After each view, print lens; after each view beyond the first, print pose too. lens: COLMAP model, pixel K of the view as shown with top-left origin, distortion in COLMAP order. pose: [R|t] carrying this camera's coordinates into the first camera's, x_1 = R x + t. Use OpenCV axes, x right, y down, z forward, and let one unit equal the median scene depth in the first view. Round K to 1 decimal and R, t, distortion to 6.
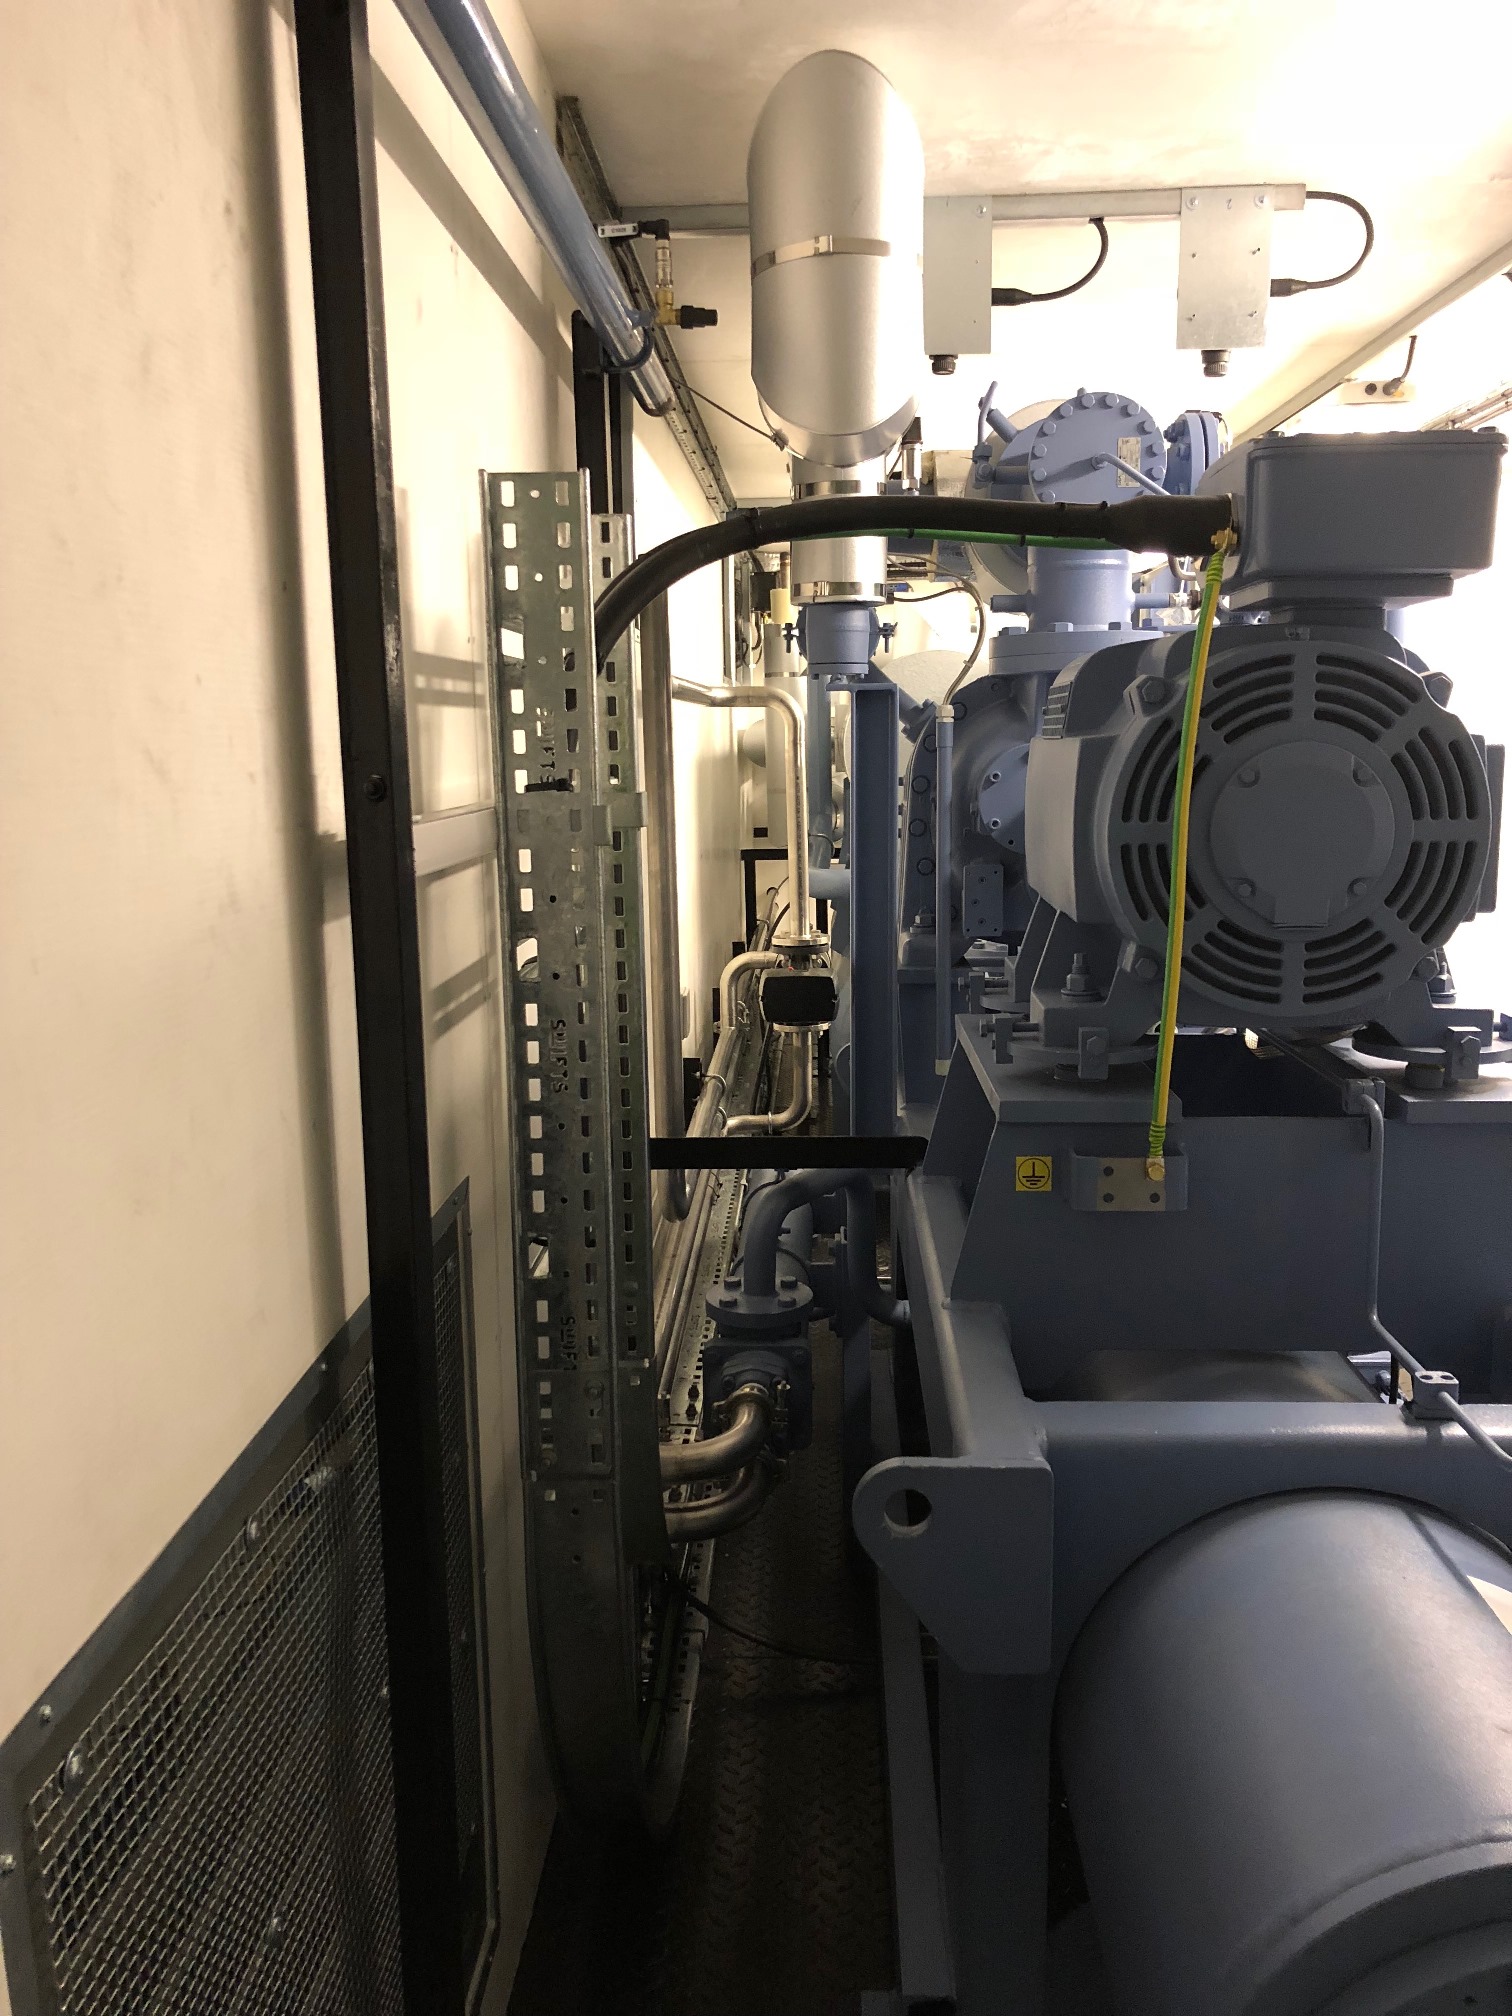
lens RADIAL K [[1612.5, 0, 764.3], [0, 1612.5, 979.3], [0, 0, 1]] dist [0.085406, -0.174132]
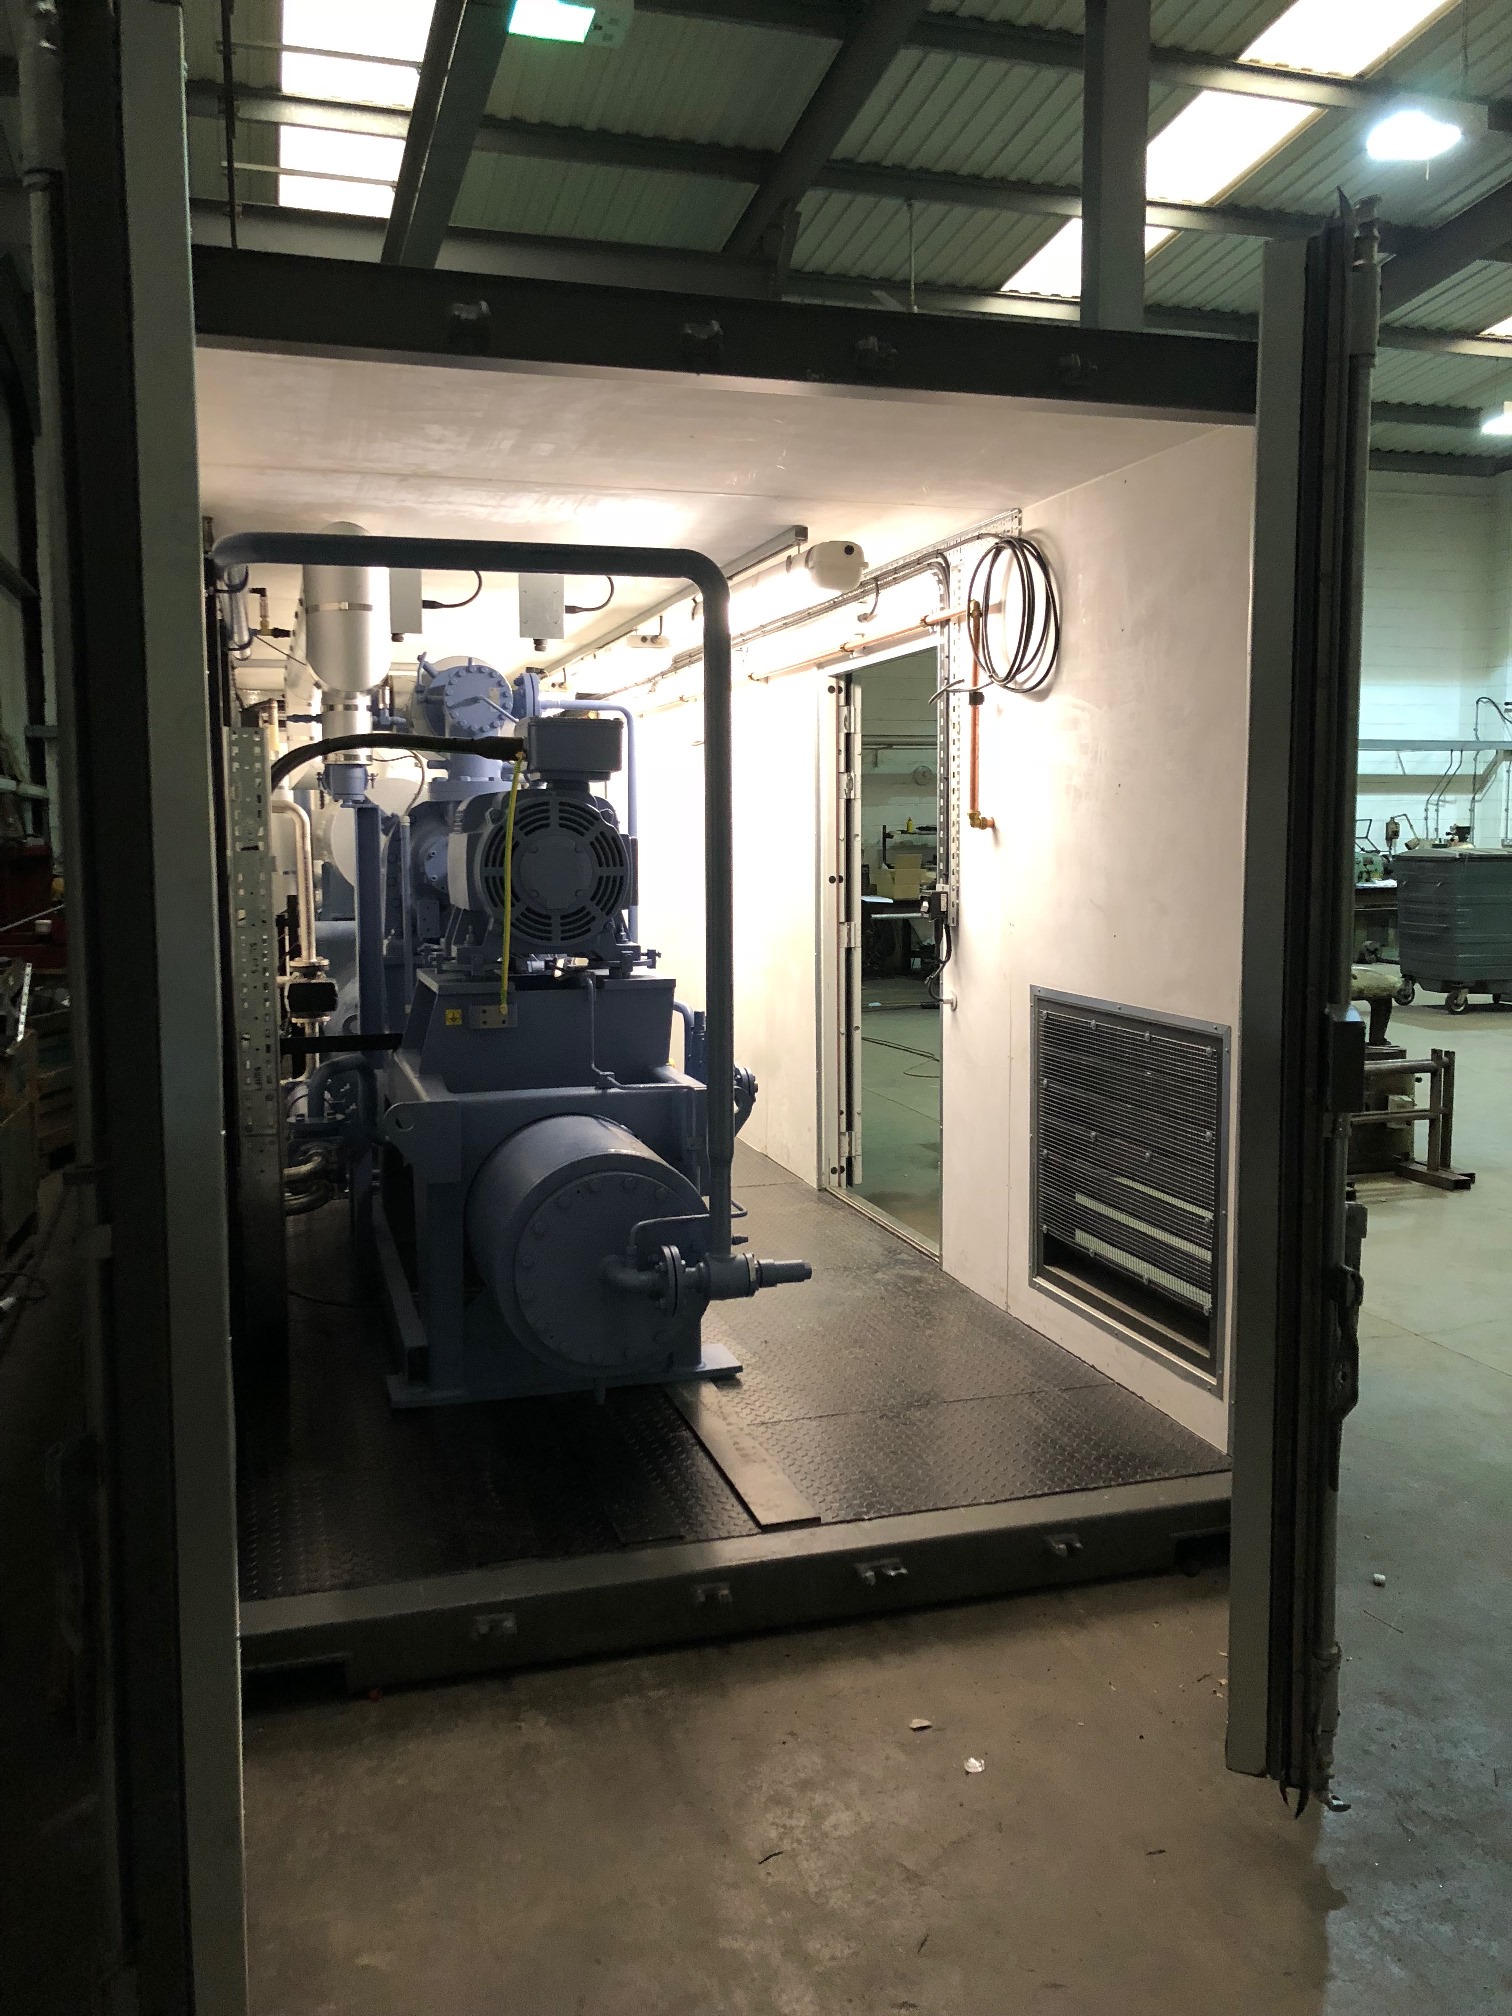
lens RADIAL K [[1612.5, 0, 764.3], [0, 1612.5, 979.3], [0, 0, 1]] dist [0.085406, -0.174132]
pose [[0.942840, -0.020306, 0.332627, -0.141169], [0.041094, 0.997608, -0.055578, 0.160853], [-0.330703, 0.066070, 0.941419, -1.022319]]
